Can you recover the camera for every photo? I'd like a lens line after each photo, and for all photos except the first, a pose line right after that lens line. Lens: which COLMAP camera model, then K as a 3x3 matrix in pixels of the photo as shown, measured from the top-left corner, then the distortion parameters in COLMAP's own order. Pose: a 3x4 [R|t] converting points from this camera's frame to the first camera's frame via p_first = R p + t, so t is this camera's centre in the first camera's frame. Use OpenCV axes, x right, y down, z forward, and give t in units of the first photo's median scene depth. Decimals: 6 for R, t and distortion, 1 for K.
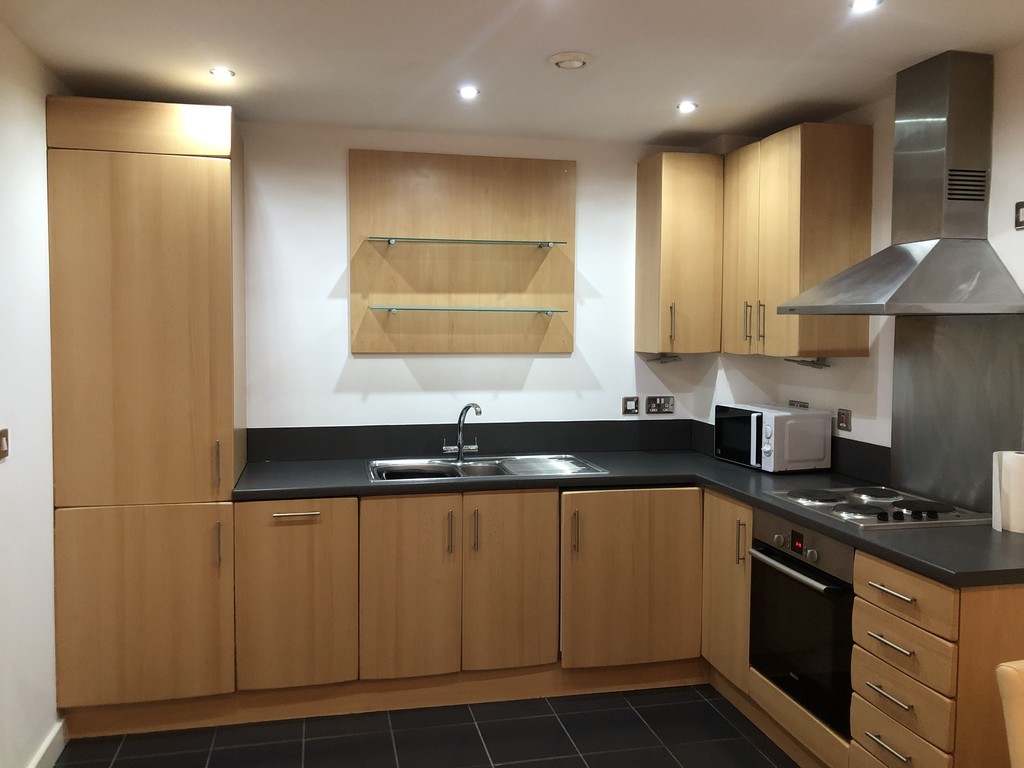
lens RADIAL K [[840.6, 0, 513.5], [0, 840.6, 376.7], [0, 0, 1]] dist [0.049393, -0.015210]
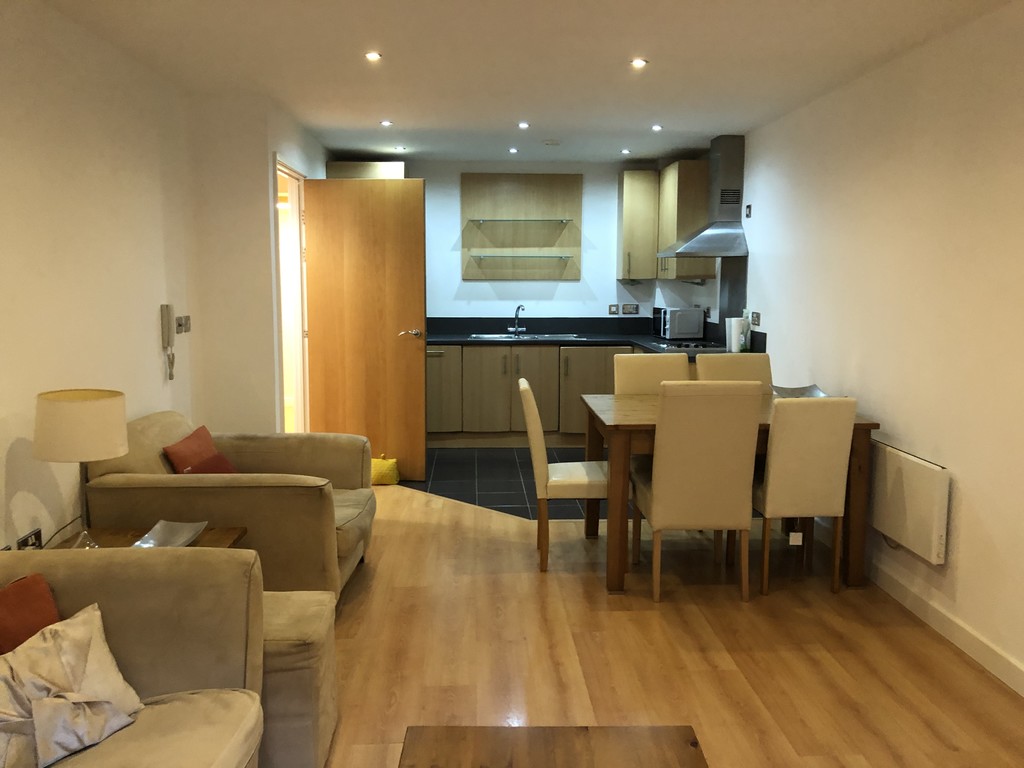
lens RADIAL K [[840.6, 0, 512.2], [0, 840.6, 386.3], [0, 0, 1]] dist [0.049393, -0.015210]
pose [[0.984662, 0.019104, -0.173422, 0.258519], [-0.006081, 0.997141, 0.075318, 0.069164], [0.174365, -0.073108, 0.981963, -0.888572]]
